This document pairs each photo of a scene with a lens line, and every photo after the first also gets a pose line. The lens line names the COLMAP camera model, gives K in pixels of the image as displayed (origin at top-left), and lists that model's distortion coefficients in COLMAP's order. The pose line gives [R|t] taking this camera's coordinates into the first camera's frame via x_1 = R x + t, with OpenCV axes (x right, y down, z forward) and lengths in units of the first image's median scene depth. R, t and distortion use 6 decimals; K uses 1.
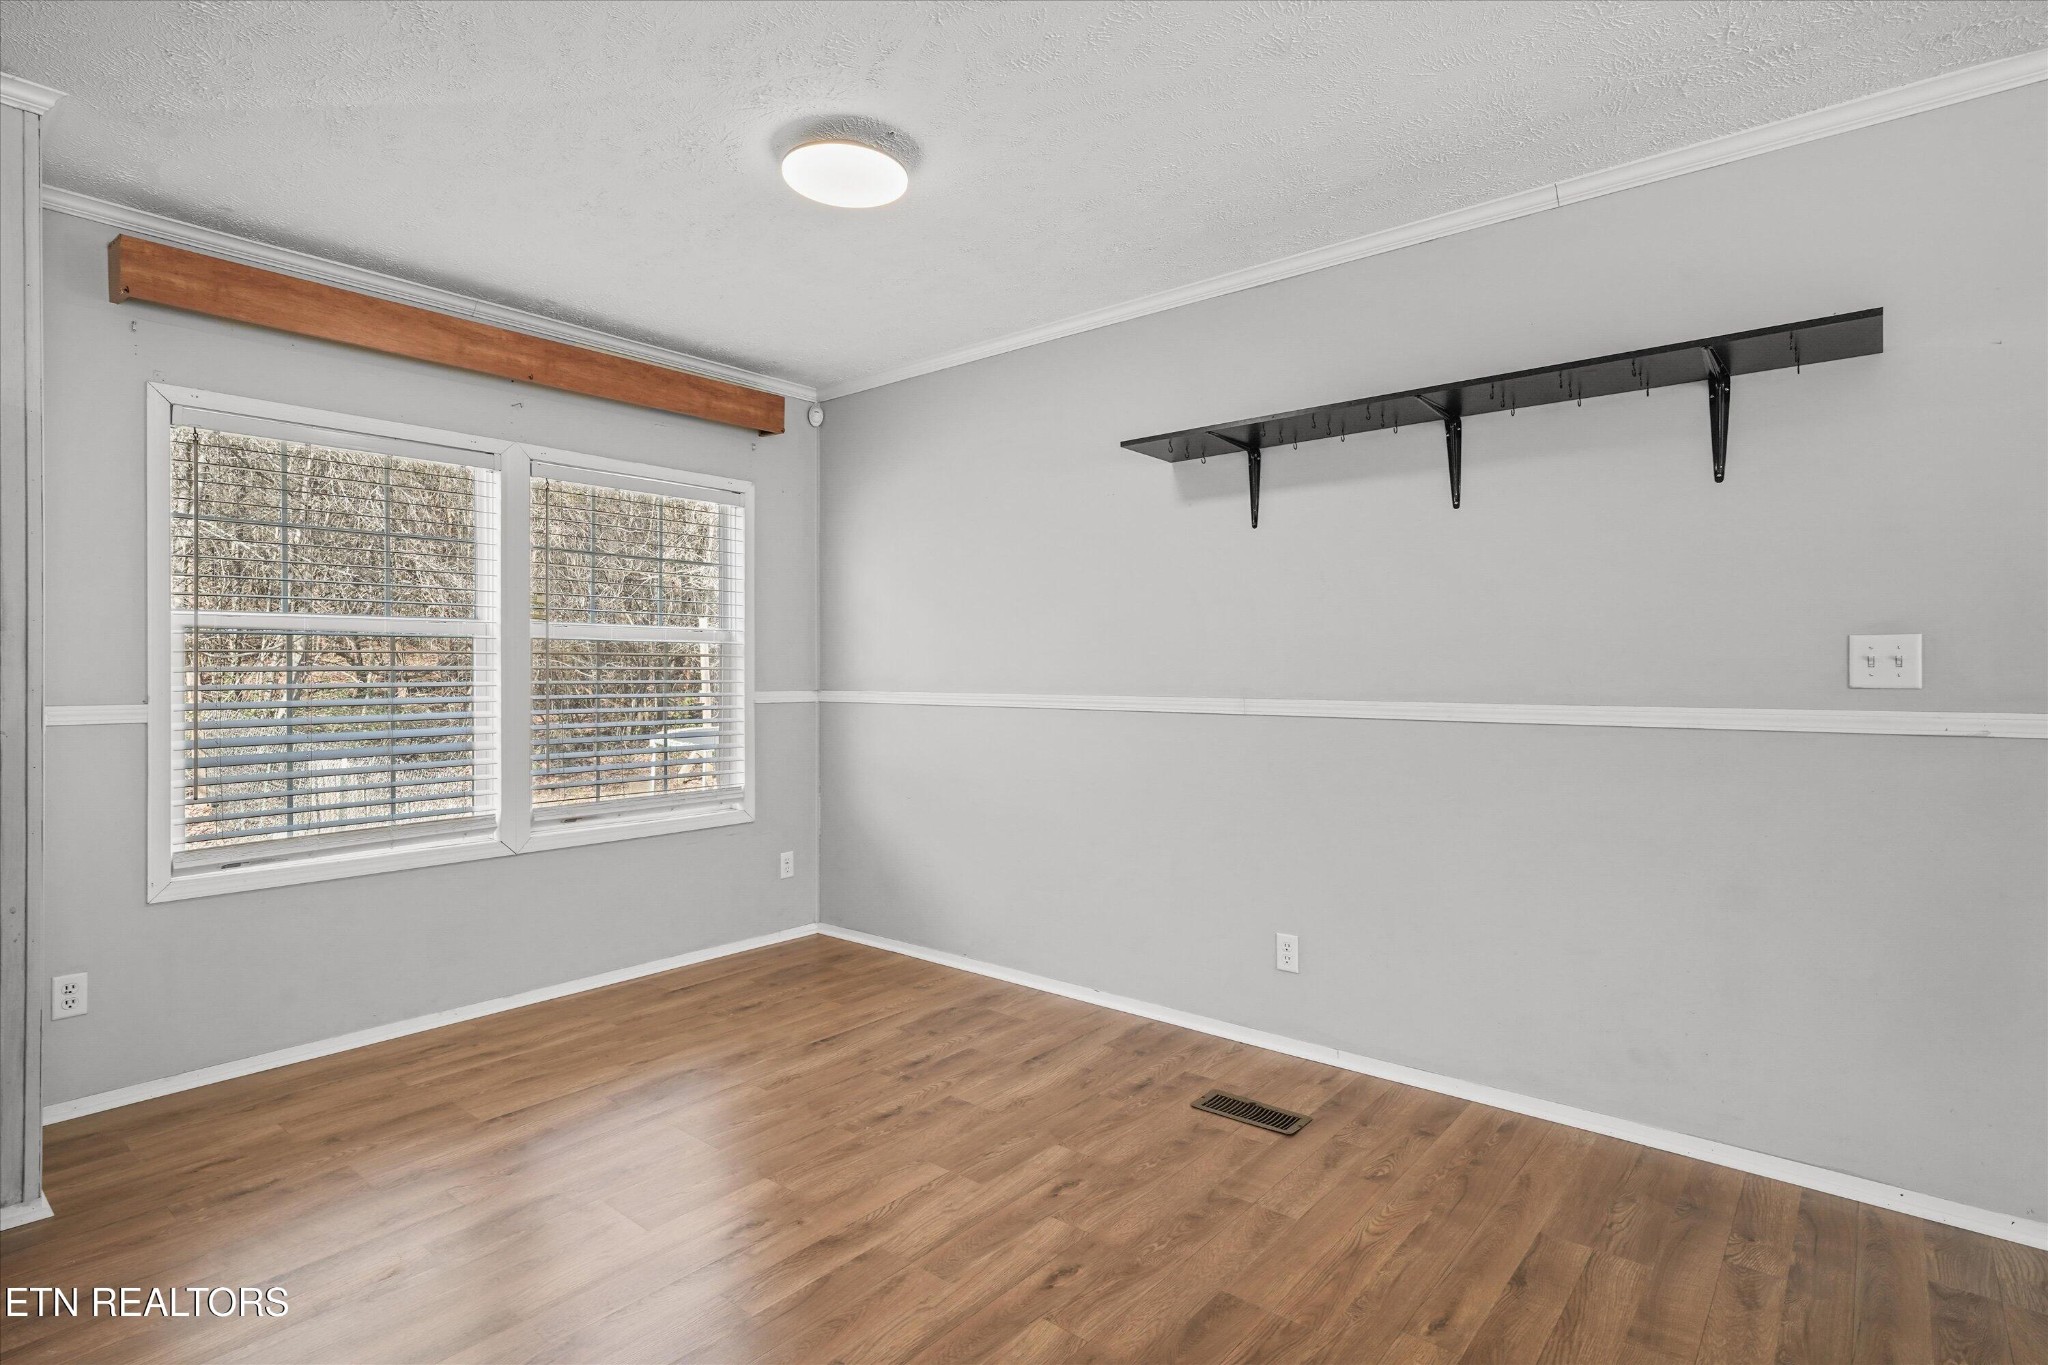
lens RADIAL K [[1097.2, 0, 1018.9], [0, 1097.2, 660.3], [0, 0, 1]] dist [0.053930, 0.000153]
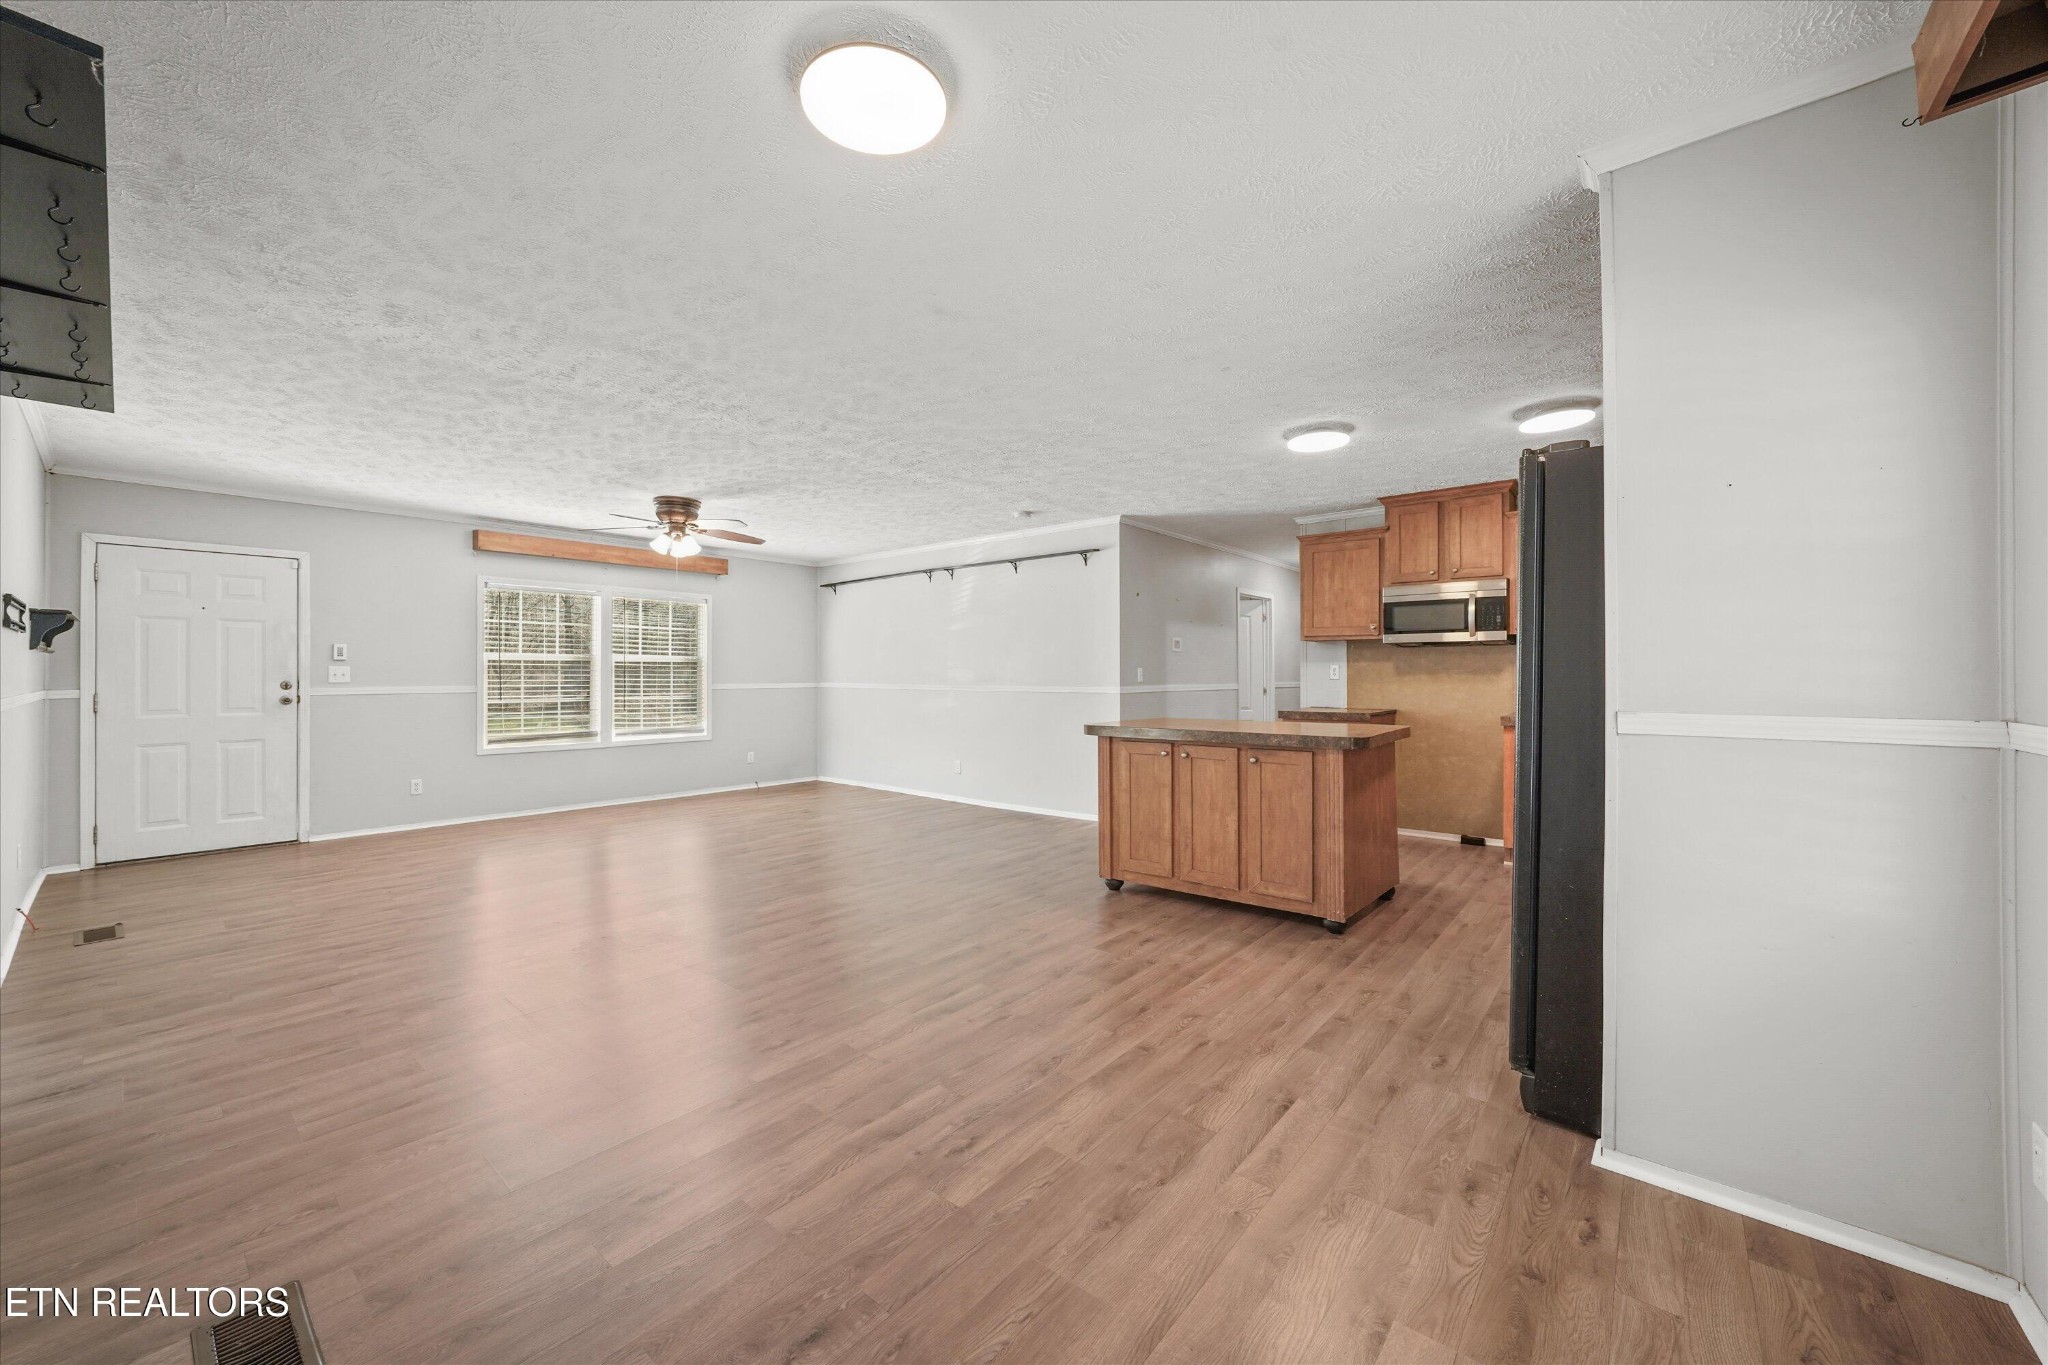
lens RADIAL K [[796.6, 0, 1015.9], [0, 796.6, 676.2], [0, 0, 1]] dist [-0.002473, 0.000223]
pose [[-0.999989, 0.004431, 0.001640, -0.220392], [0.004417, 0.999952, -0.008774, 0.014667], [-0.001679, -0.008766, -0.999960, 1.336852]]
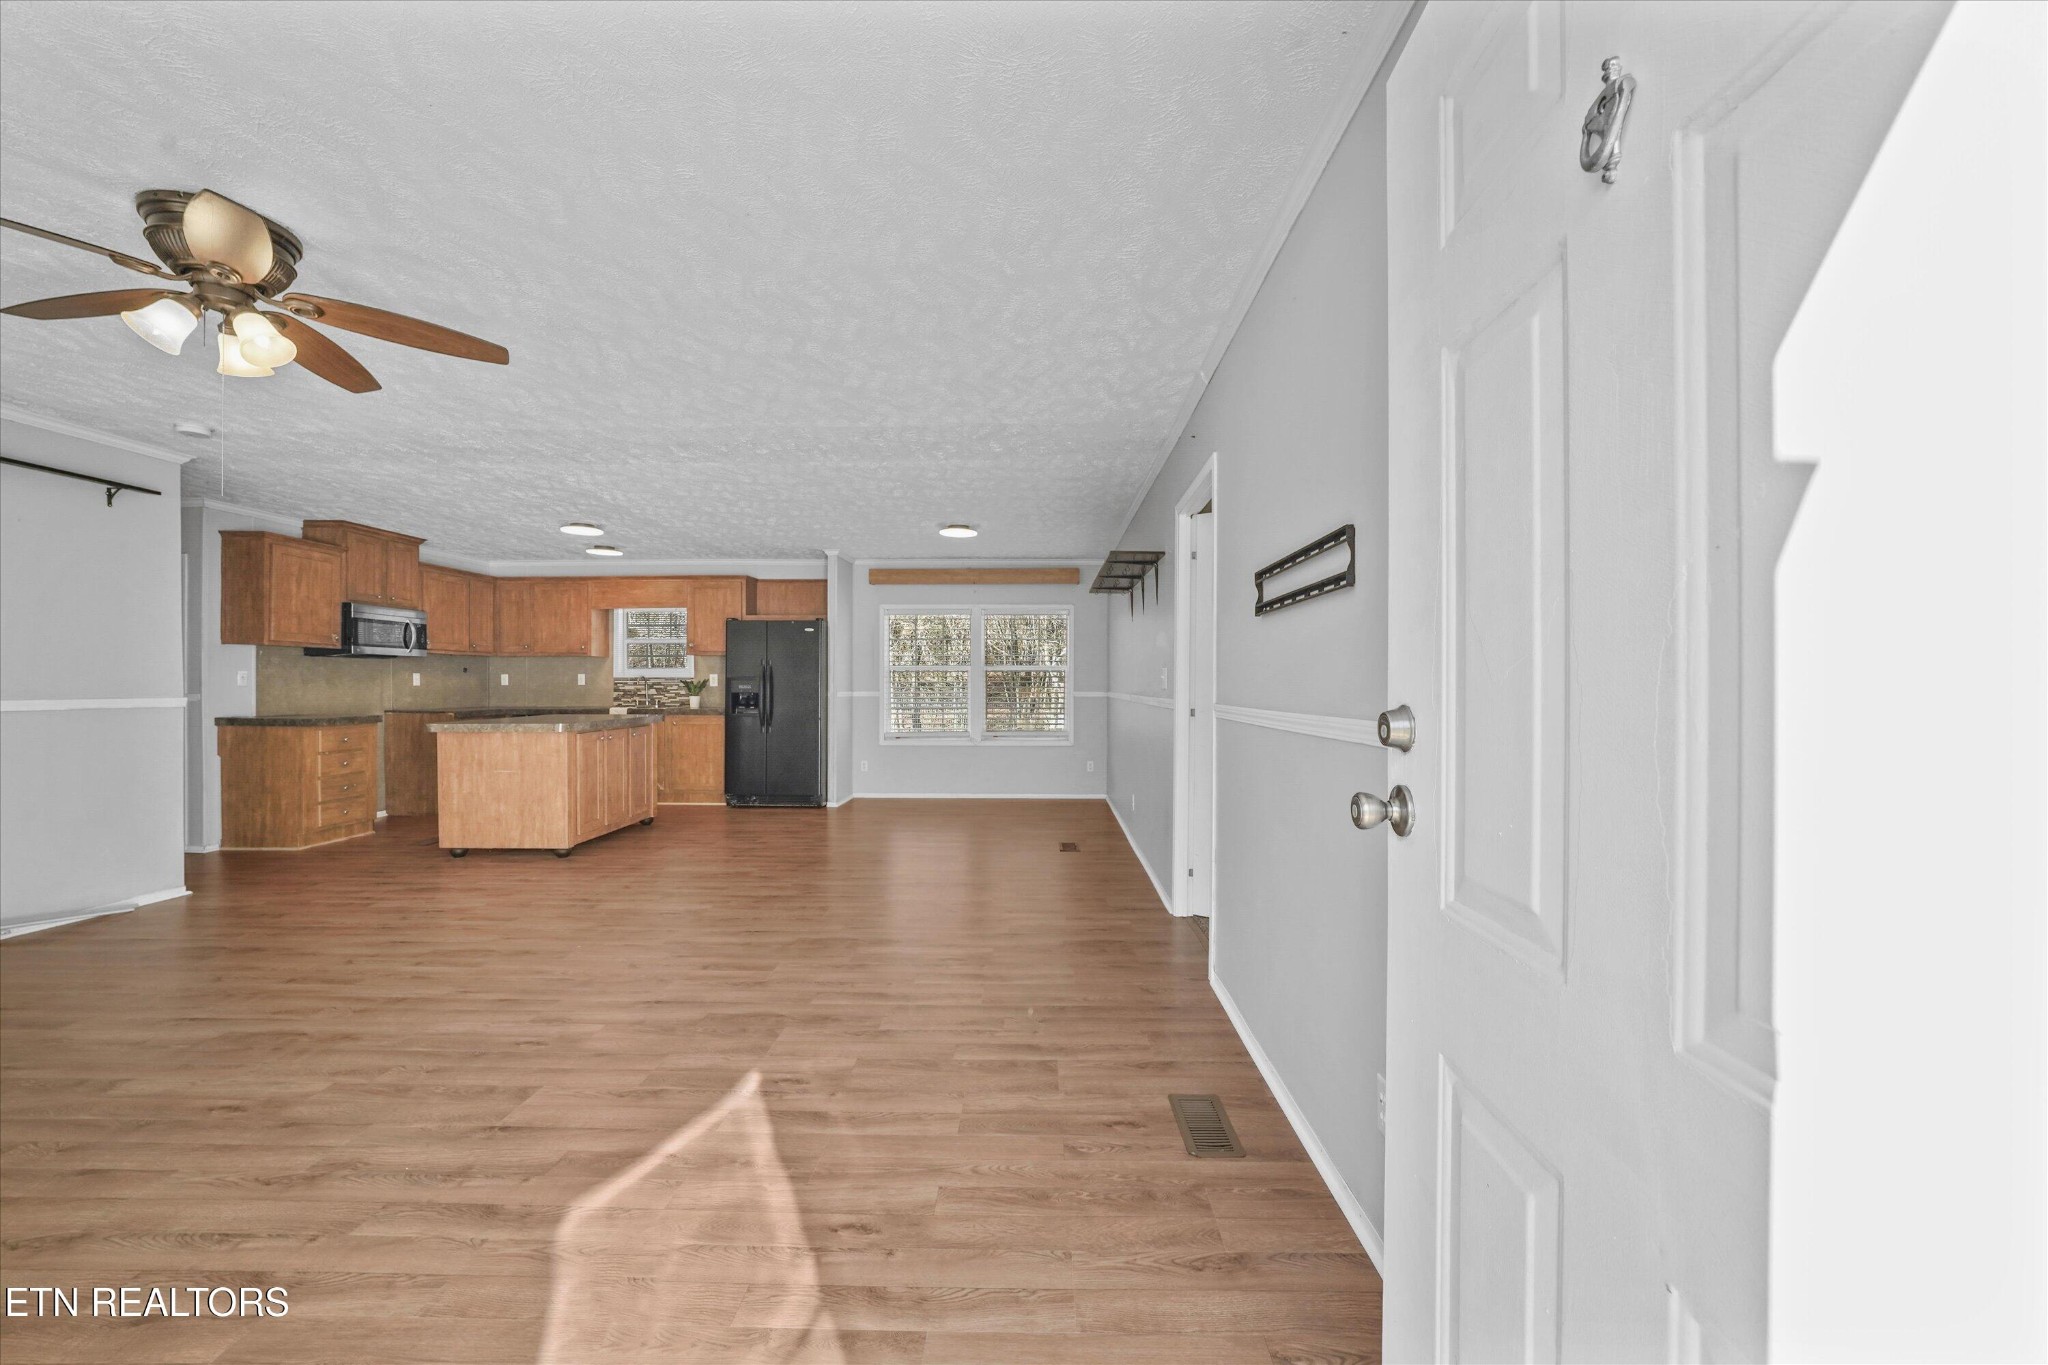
lens RADIAL K [[798.9, 0, 1020.4], [0, 798.9, 689.8], [0, 0, 1]] dist [-0.000663, -0.000159]
pose [[0.633677, 0.008260, -0.773553, 1.423570], [0.003268, 0.999905, 0.013354, 0.000127], [0.773590, -0.010990, 0.633591, -0.275558]]
